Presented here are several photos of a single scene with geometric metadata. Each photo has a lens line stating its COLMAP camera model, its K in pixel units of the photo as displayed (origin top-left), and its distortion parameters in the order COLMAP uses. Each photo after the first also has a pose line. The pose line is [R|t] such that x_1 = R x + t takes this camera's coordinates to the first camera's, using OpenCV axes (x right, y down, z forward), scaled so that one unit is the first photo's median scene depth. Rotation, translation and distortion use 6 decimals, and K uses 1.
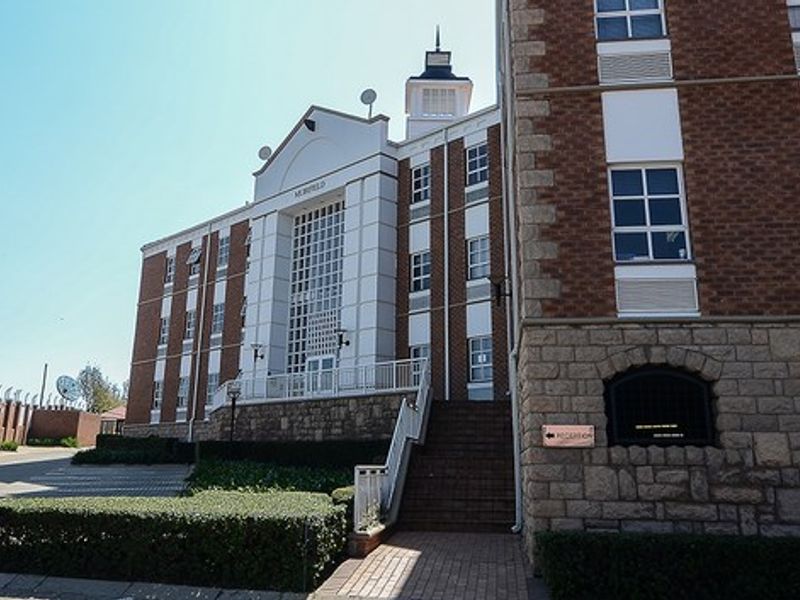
lens RADIAL K [[615.4, 0, 397.9], [0, 615.4, 321.3], [0, 0, 1]] dist [-0.093541, 0.001733]
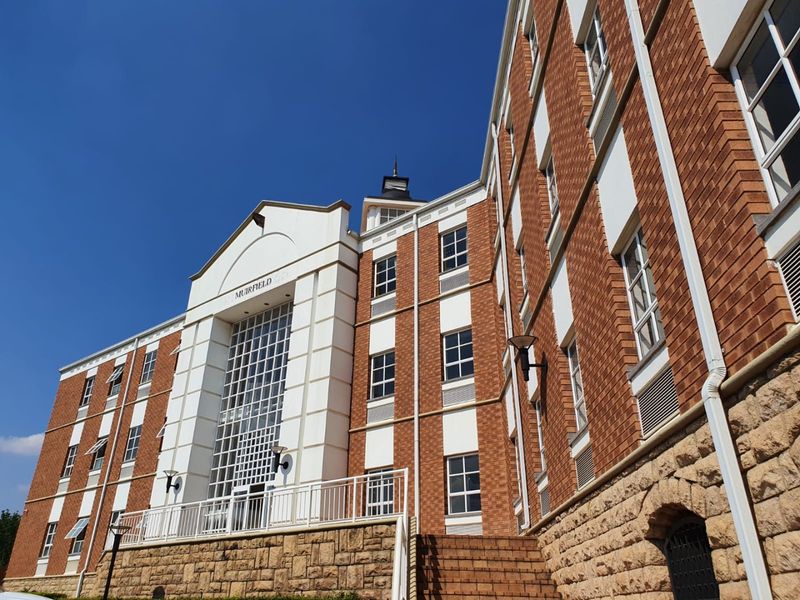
lens RADIAL K [[613.6, 0, 400.0], [0, 613.6, 300.0], [0, 0, 1]] dist [-0.000963, -0.009460]
pose [[0.994587, 0.049788, 0.091201, -0.016832], [-0.024511, 0.965377, -0.259706, 0.029393], [-0.100974, 0.256064, 0.961372, 0.157450]]
